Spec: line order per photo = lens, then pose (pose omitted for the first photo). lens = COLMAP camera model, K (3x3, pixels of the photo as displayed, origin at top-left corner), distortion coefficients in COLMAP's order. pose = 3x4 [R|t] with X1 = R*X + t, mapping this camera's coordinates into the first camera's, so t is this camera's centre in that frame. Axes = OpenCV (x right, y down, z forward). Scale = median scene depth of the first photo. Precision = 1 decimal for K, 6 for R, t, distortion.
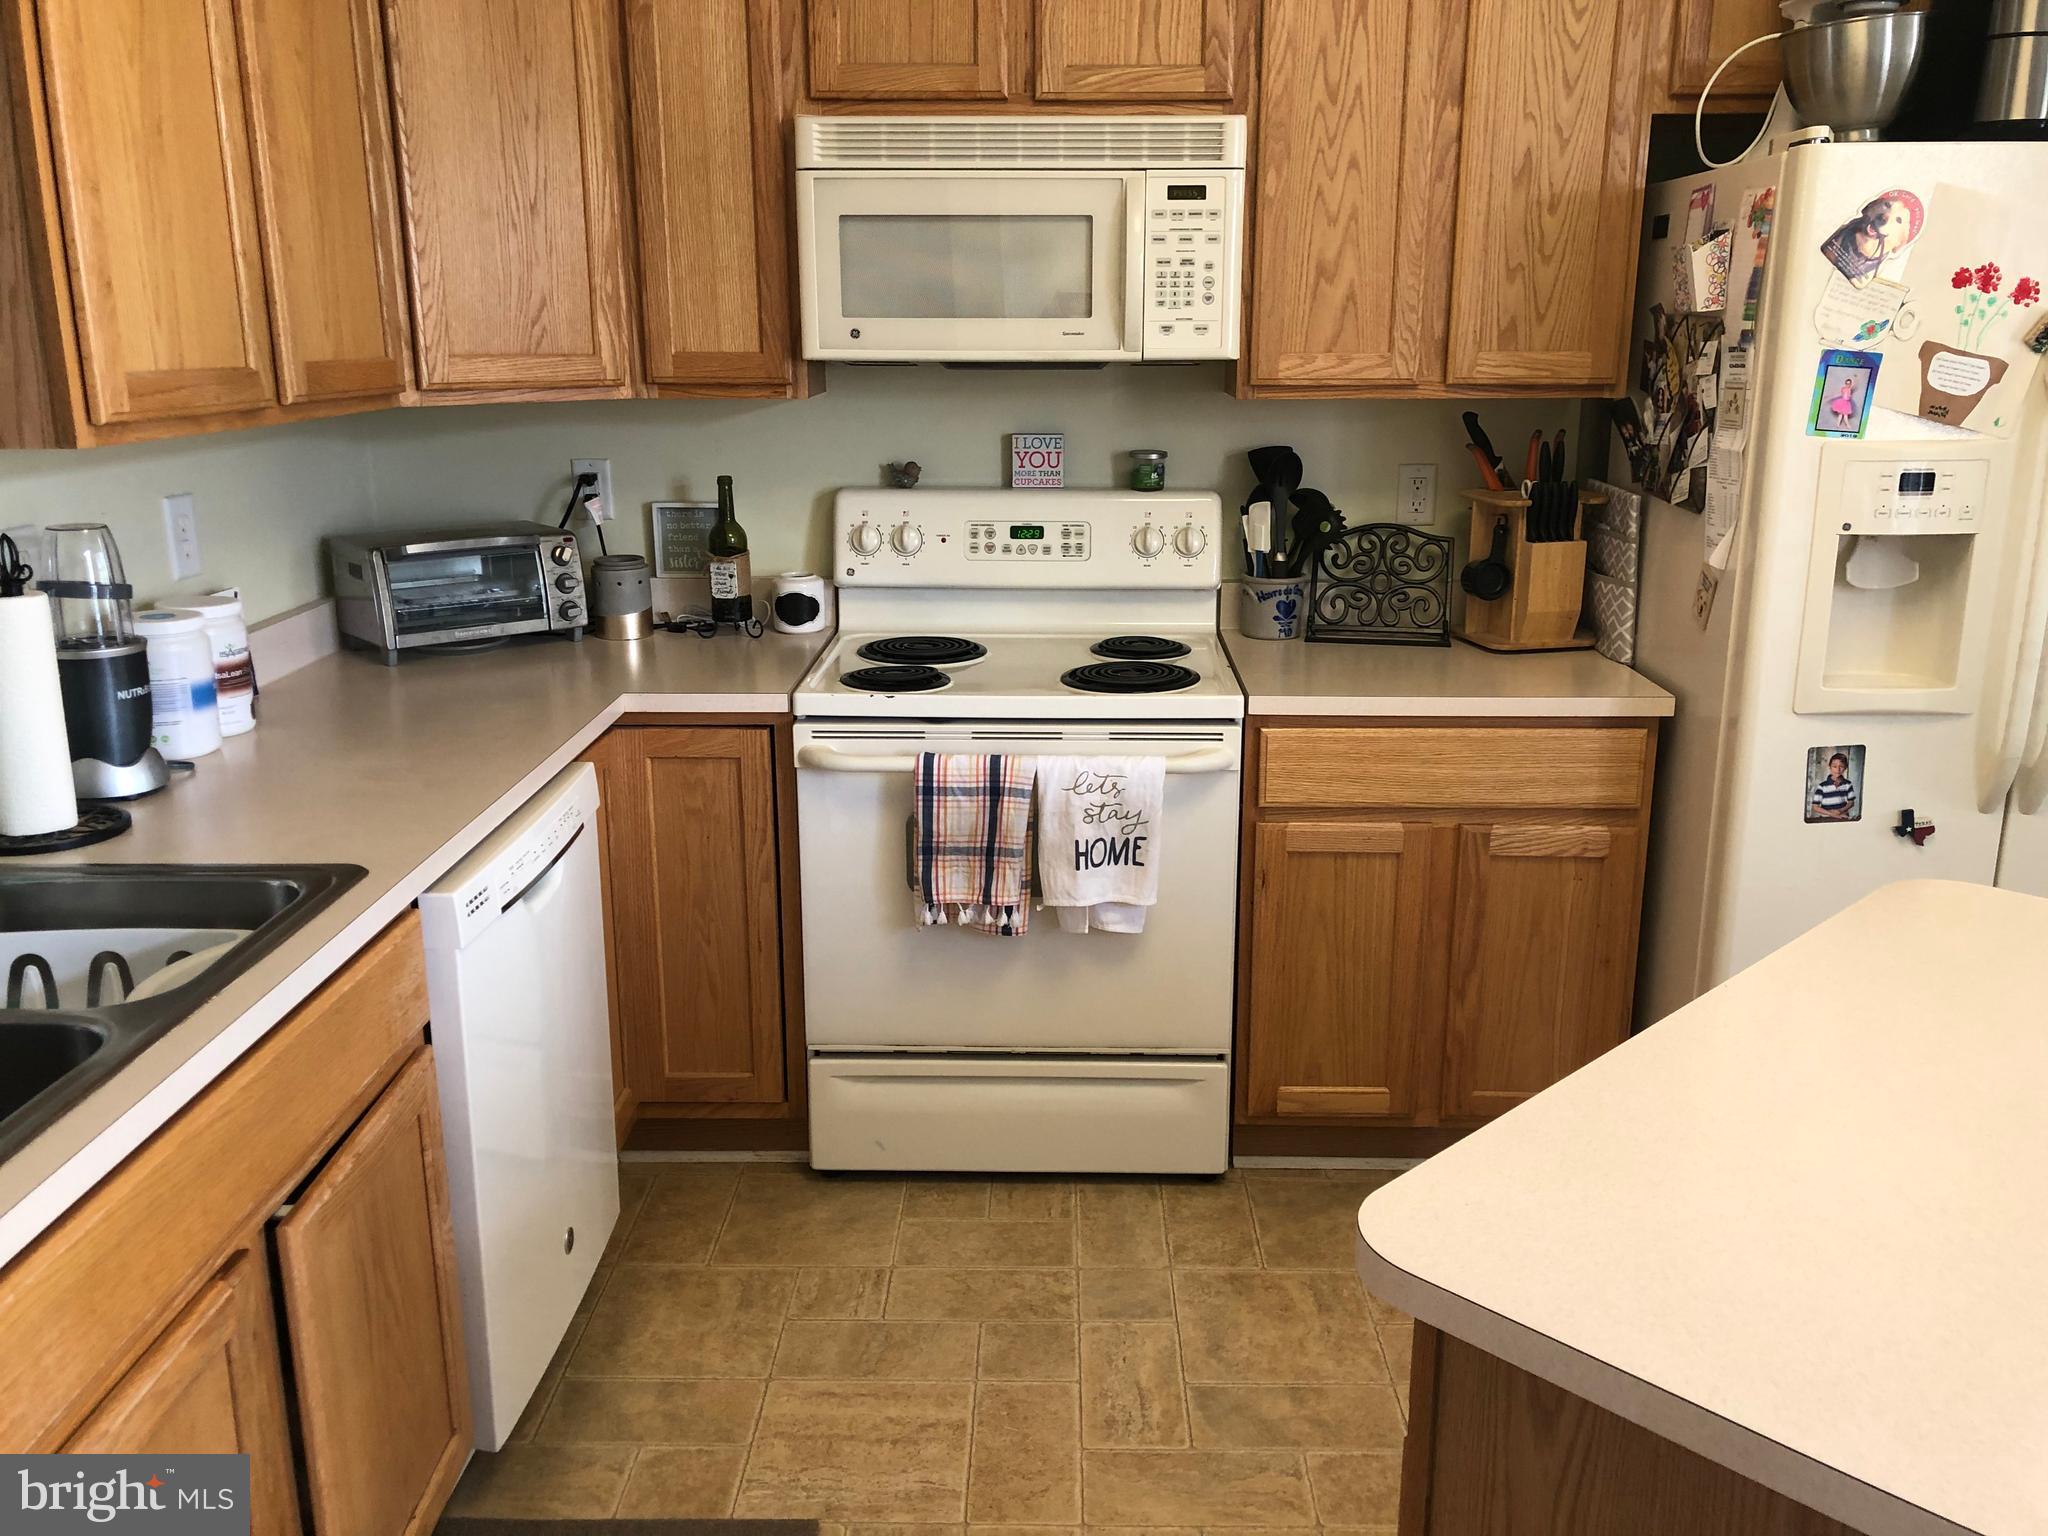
lens RADIAL K [[1637.3, 0, 1024.0], [0, 1637.3, 768.0], [0, 0, 1]] dist [0.069666, -0.154196]
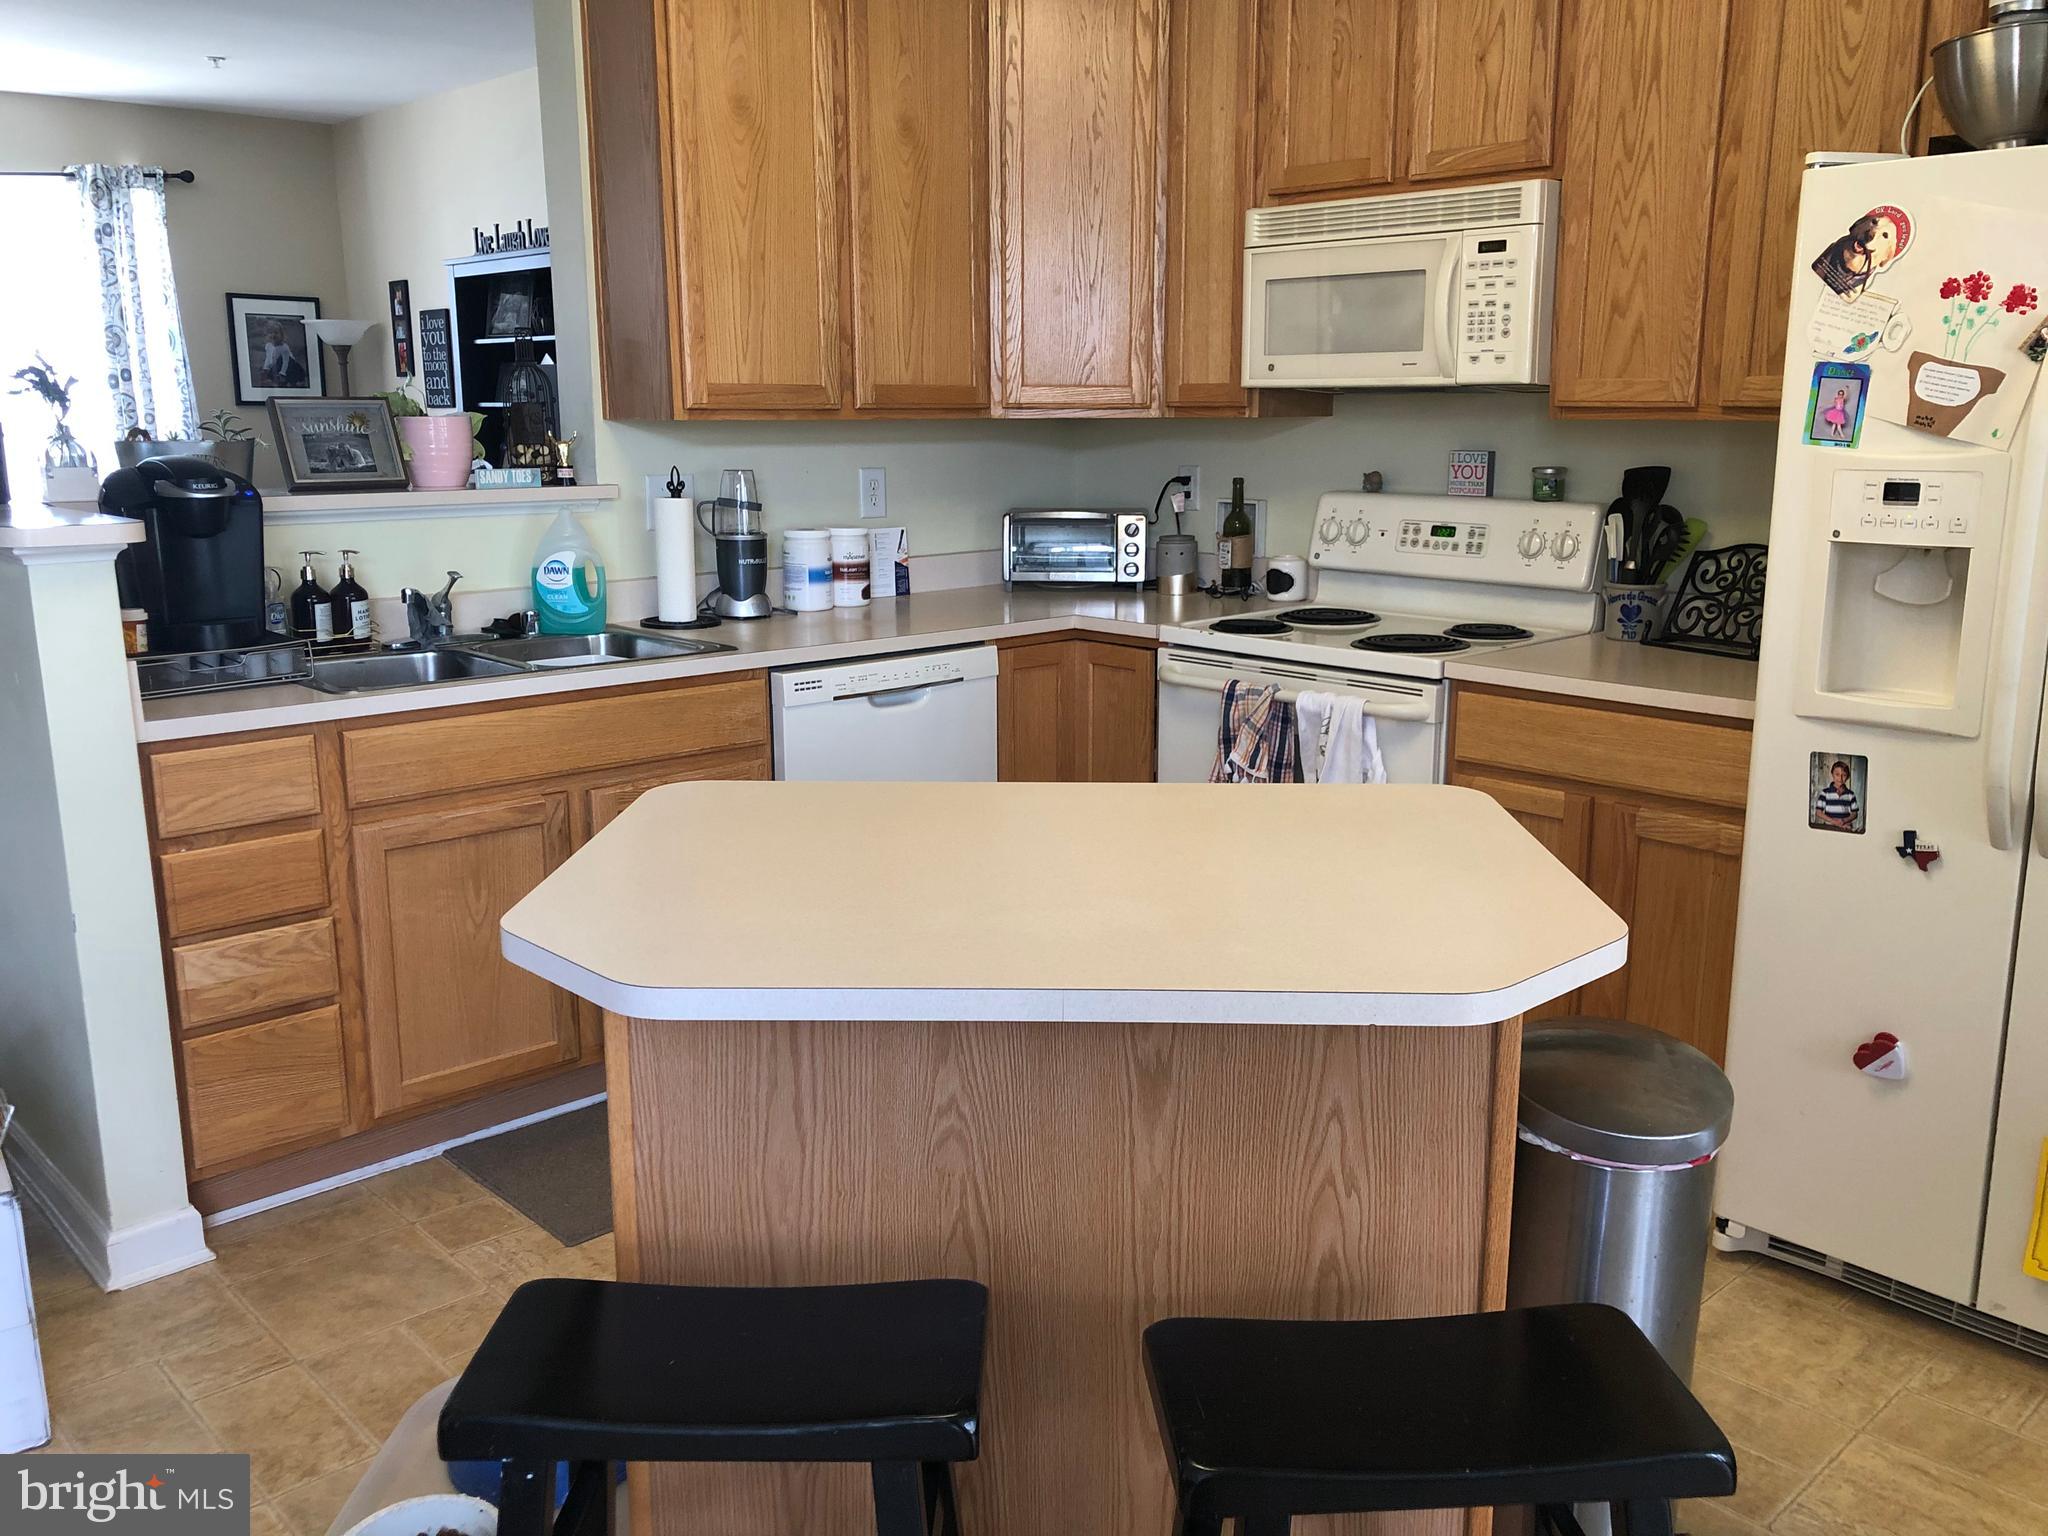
lens RADIAL K [[1676.7, 0, 1049.2], [0, 1676.7, 769.6], [0, 0, 1]] dist [0.043865, -0.060926]
pose [[0.703357, 0.152307, -0.694328, 0.775750], [-0.181162, 0.982929, 0.032096, 0.045041], [0.687363, 0.103211, 0.718943, -0.067869]]
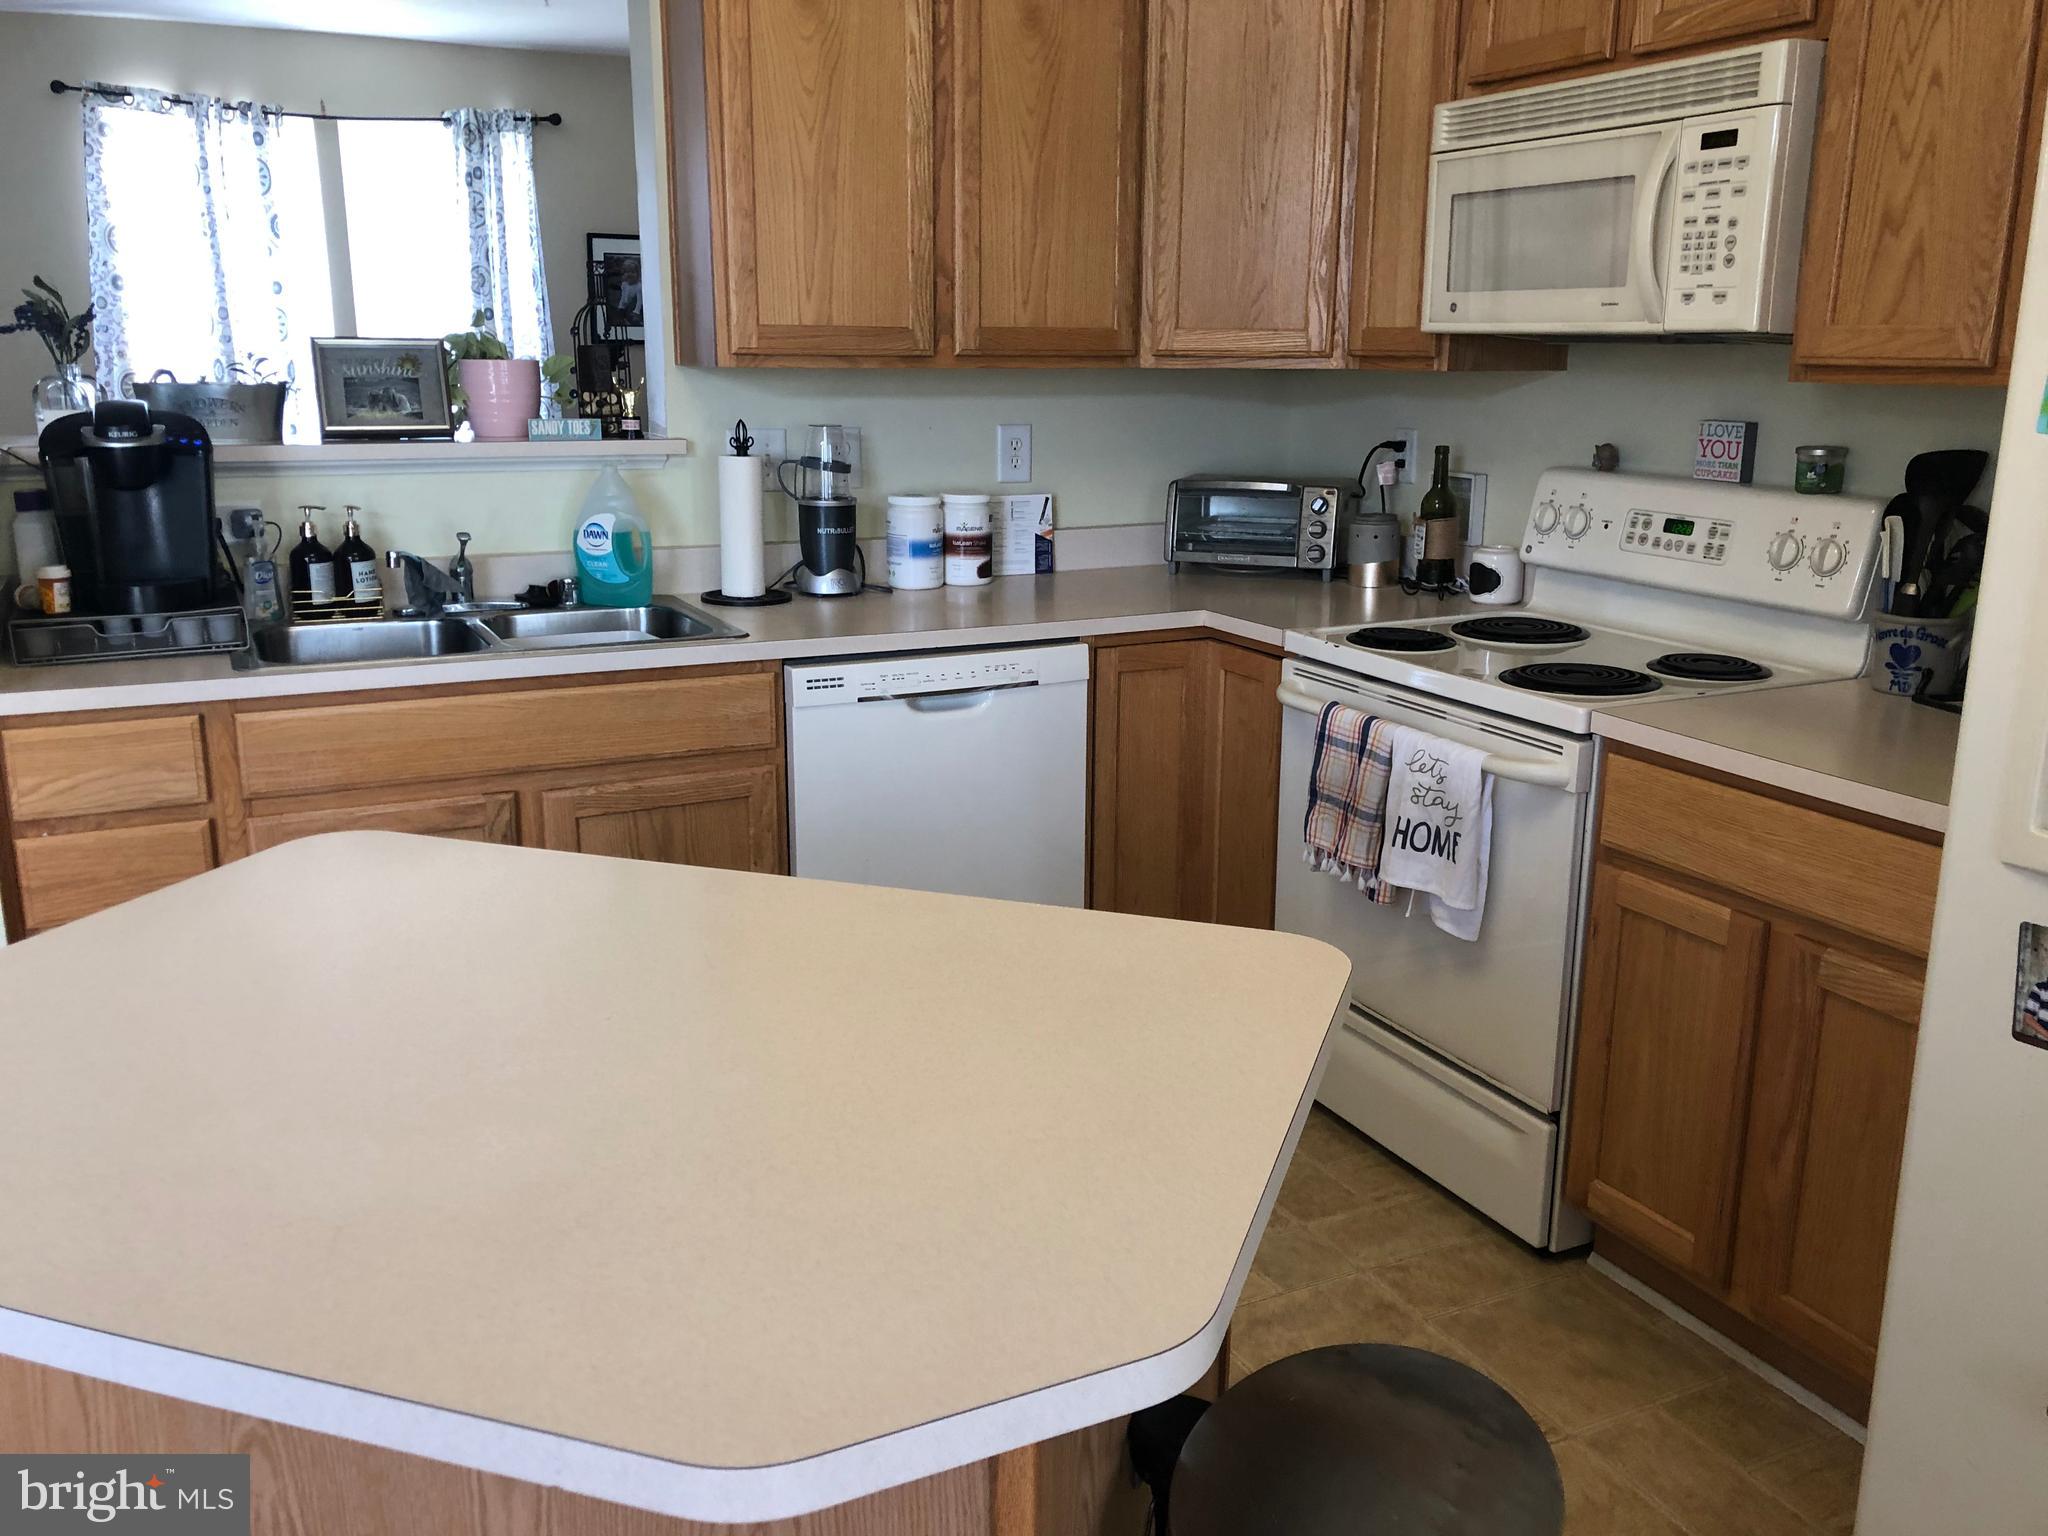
lens RADIAL K [[1683.1, 0, 1044.3], [0, 1683.1, 758.2], [0, 0, 1]] dist [0.008290, 0.011914]
pose [[0.467674, 0.216892, -0.856877, 0.756708], [-0.233583, 0.965291, 0.116846, -0.055238], [0.852479, 0.145506, 0.502104, 0.294930]]
